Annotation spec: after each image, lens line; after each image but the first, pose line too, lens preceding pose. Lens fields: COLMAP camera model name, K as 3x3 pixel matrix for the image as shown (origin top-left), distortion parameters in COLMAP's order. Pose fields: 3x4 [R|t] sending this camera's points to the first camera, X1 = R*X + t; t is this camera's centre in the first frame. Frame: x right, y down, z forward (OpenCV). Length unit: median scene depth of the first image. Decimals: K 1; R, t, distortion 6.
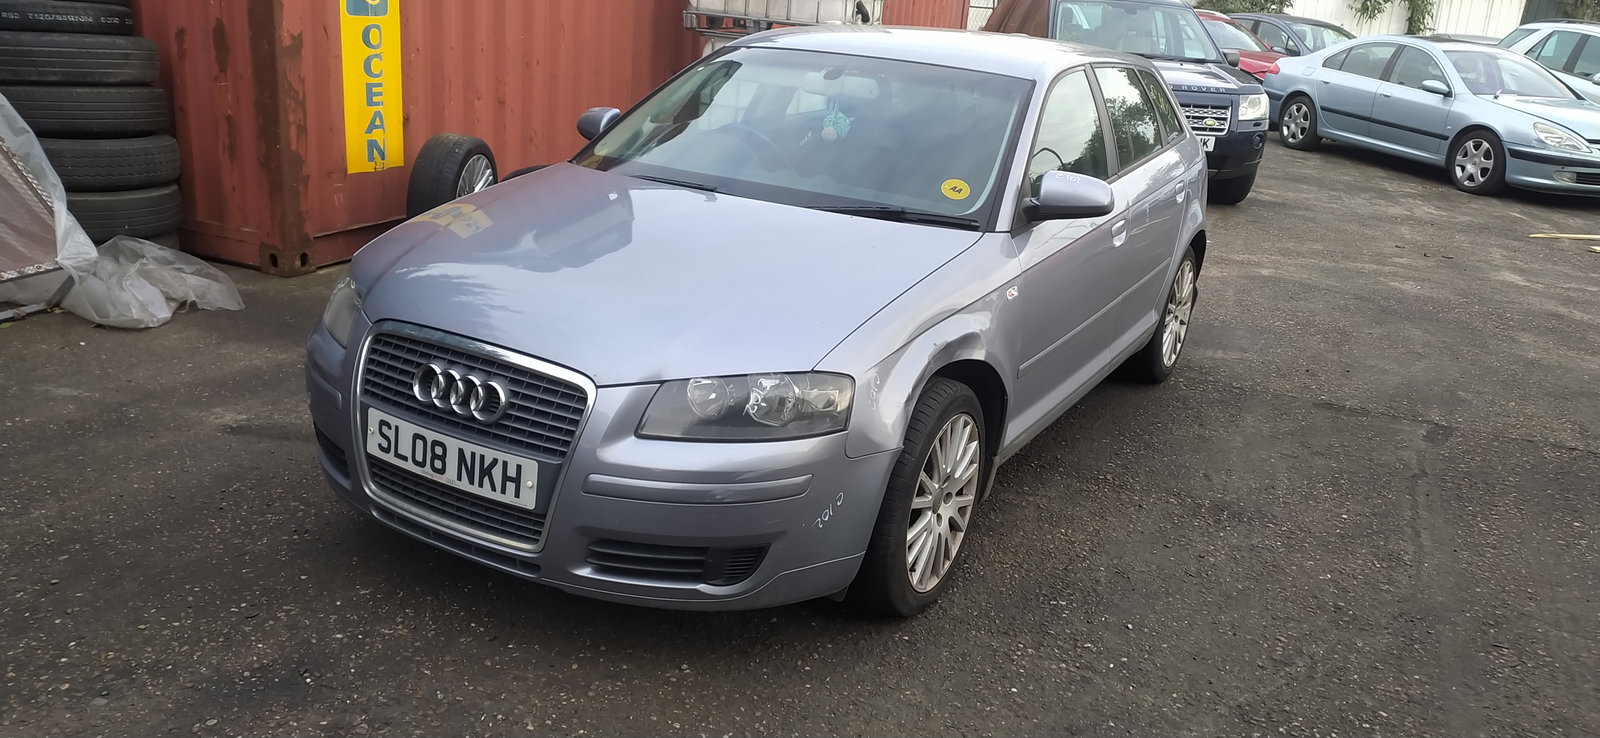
lens RADIAL K [[1215.9, 0, 800.0], [0, 1215.9, 369.0], [0, 0, 1]] dist [0.074353, -0.073200]
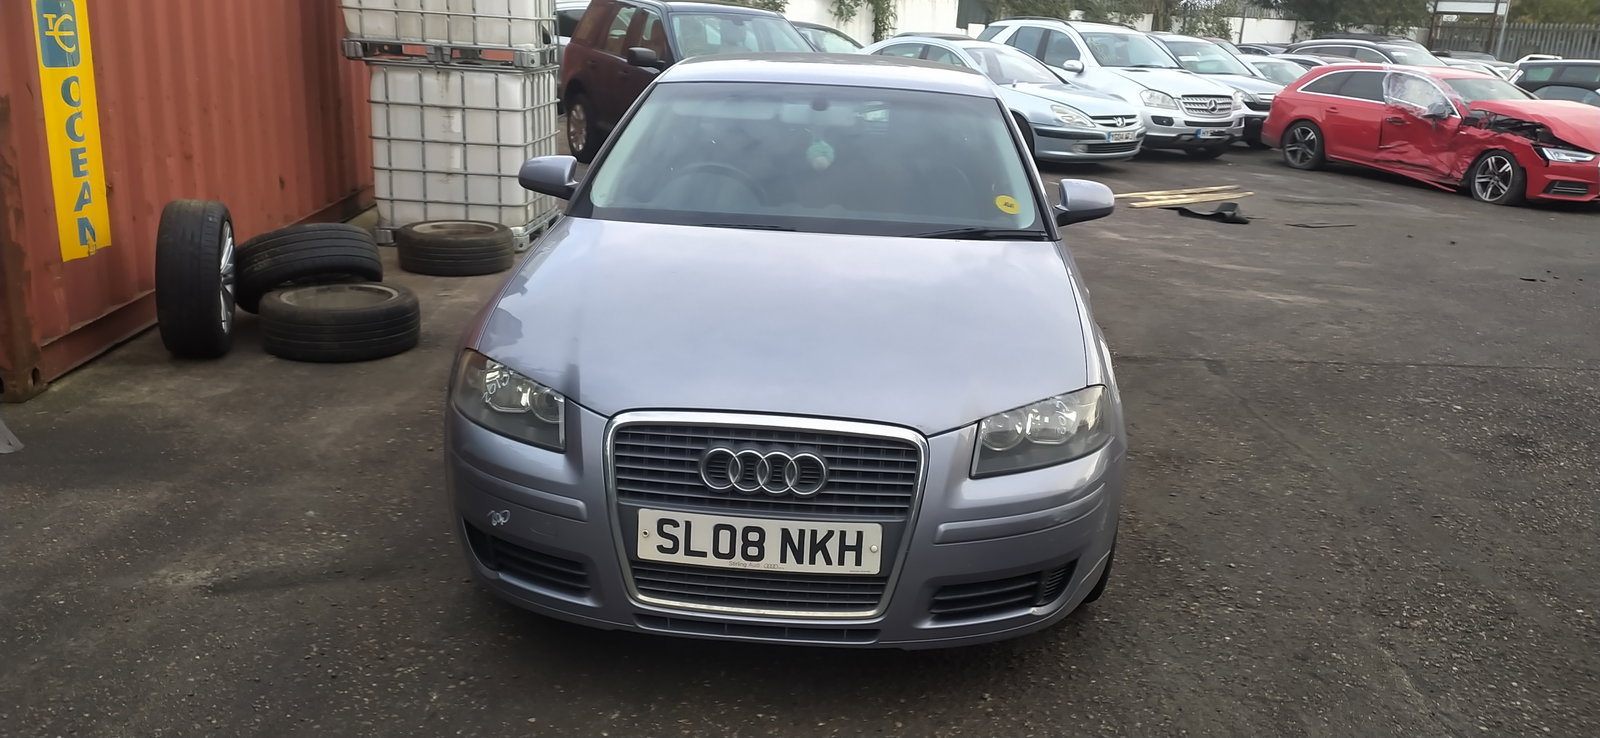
lens RADIAL K [[1218.4, 0, 818.9], [0, 1218.4, 378.2], [0, 0, 1]] dist [0.082787, -0.075576]
pose [[0.892793, -0.160179, 0.421027, -0.607472], [0.159495, 0.986501, 0.037103, -0.077612], [-0.421287, 0.034027, 0.906289, 0.122914]]
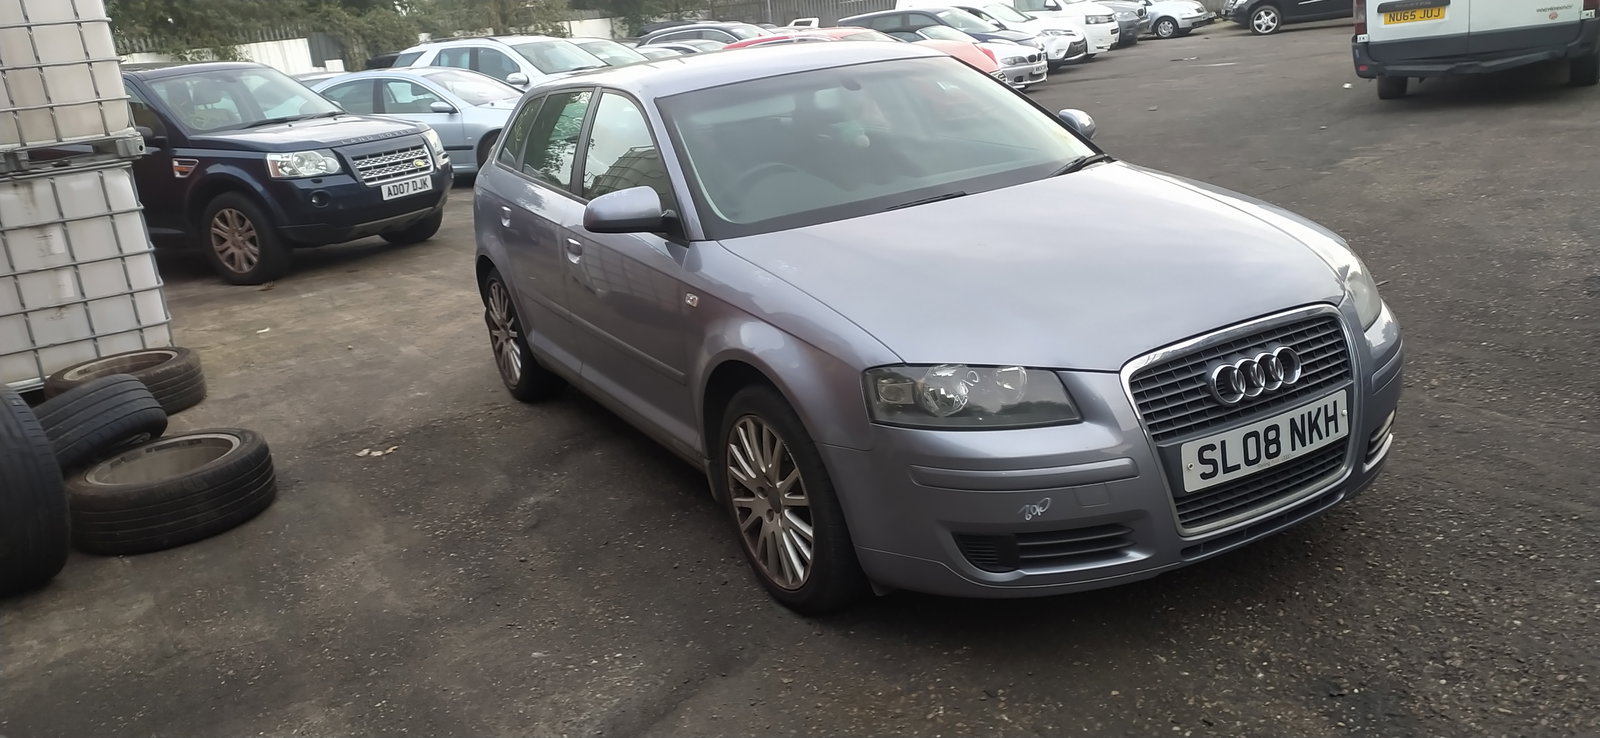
lens RADIAL K [[1215.9, 0, 800.0], [0, 1215.9, 369.0], [0, 0, 1]] dist [0.074353, -0.073200]
pose [[0.499237, -0.363511, 0.786525, -1.220628], [0.400804, 0.901669, 0.162323, -0.290447], [-0.768192, 0.234204, 0.595843, 0.666917]]
